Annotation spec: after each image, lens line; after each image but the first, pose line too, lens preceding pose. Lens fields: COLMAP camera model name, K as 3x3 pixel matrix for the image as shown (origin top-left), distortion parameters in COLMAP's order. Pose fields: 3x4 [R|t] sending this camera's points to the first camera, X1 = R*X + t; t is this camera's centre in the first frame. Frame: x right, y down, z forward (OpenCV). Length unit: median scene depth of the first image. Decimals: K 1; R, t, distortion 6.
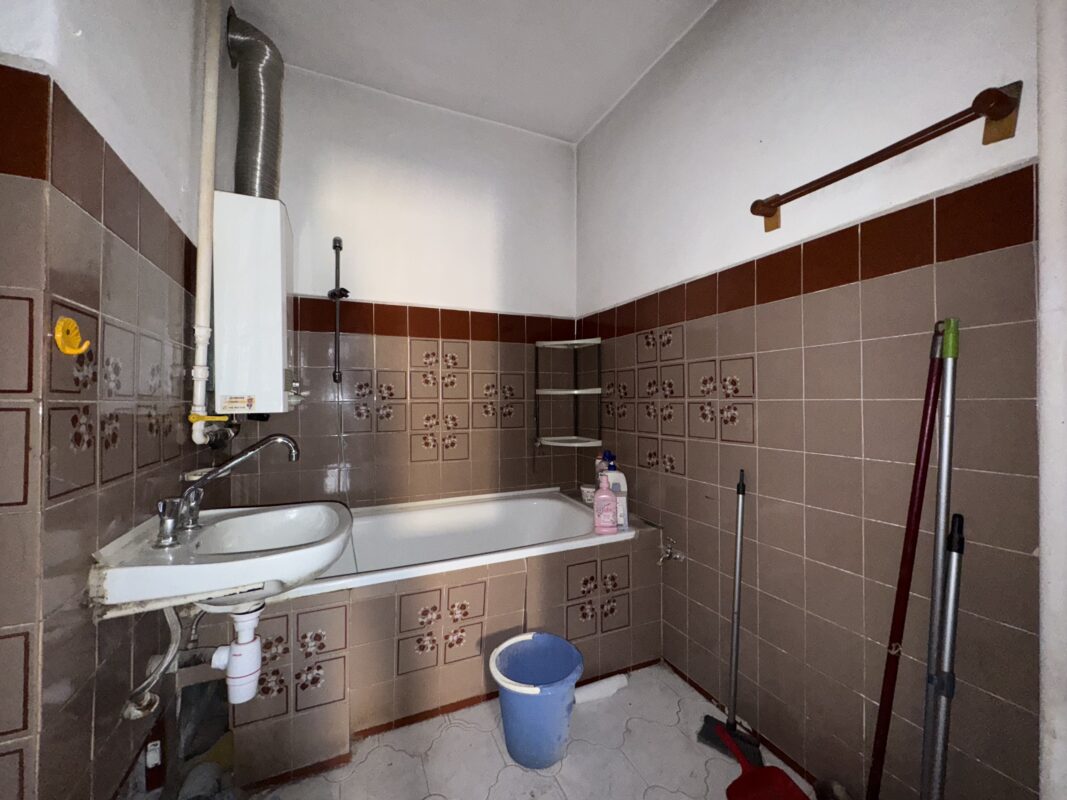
lens RADIAL K [[425.7, 0, 532.9], [0, 425.7, 398.2], [0, 0, 1]] dist [-0.003946, -0.000248]
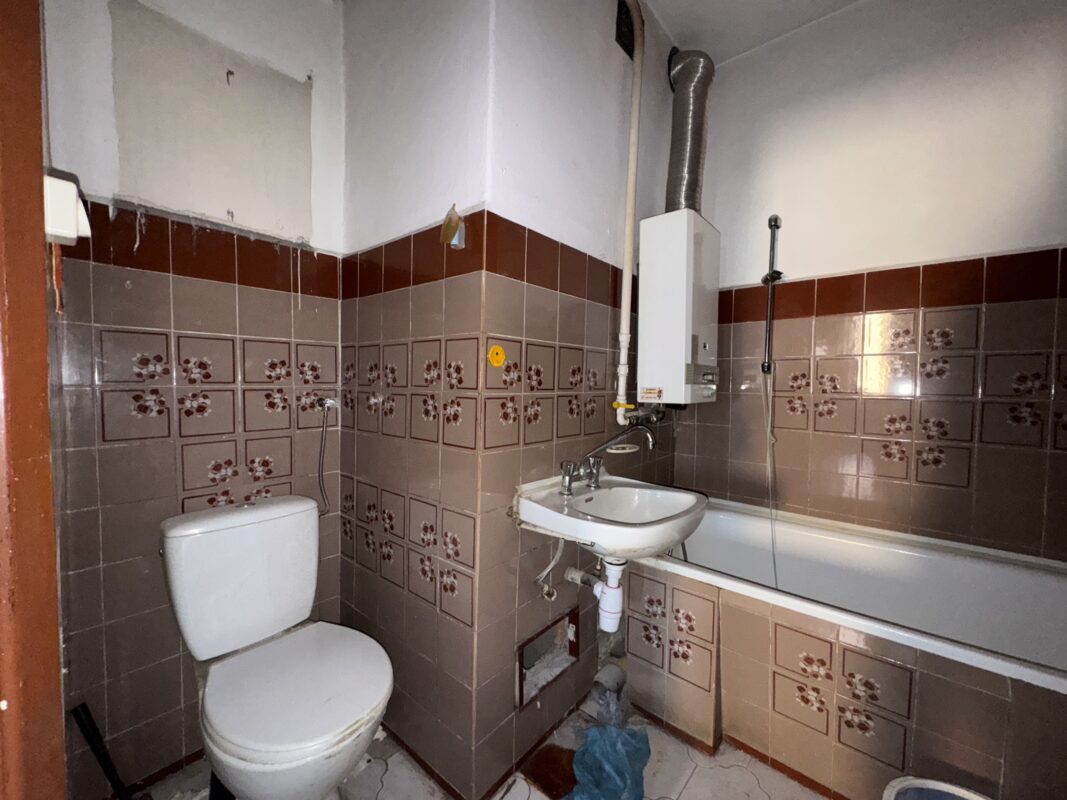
lens RADIAL K [[431.0, 0, 533.5], [0, 431.0, 400.0], [0, 0, 1]] dist [0.000680, -0.000003]
pose [[0.417891, 0.028840, -0.908039, 0.286240], [-0.010069, 0.999582, 0.027113, -0.001114], [0.908442, -0.002187, 0.418006, 0.213524]]
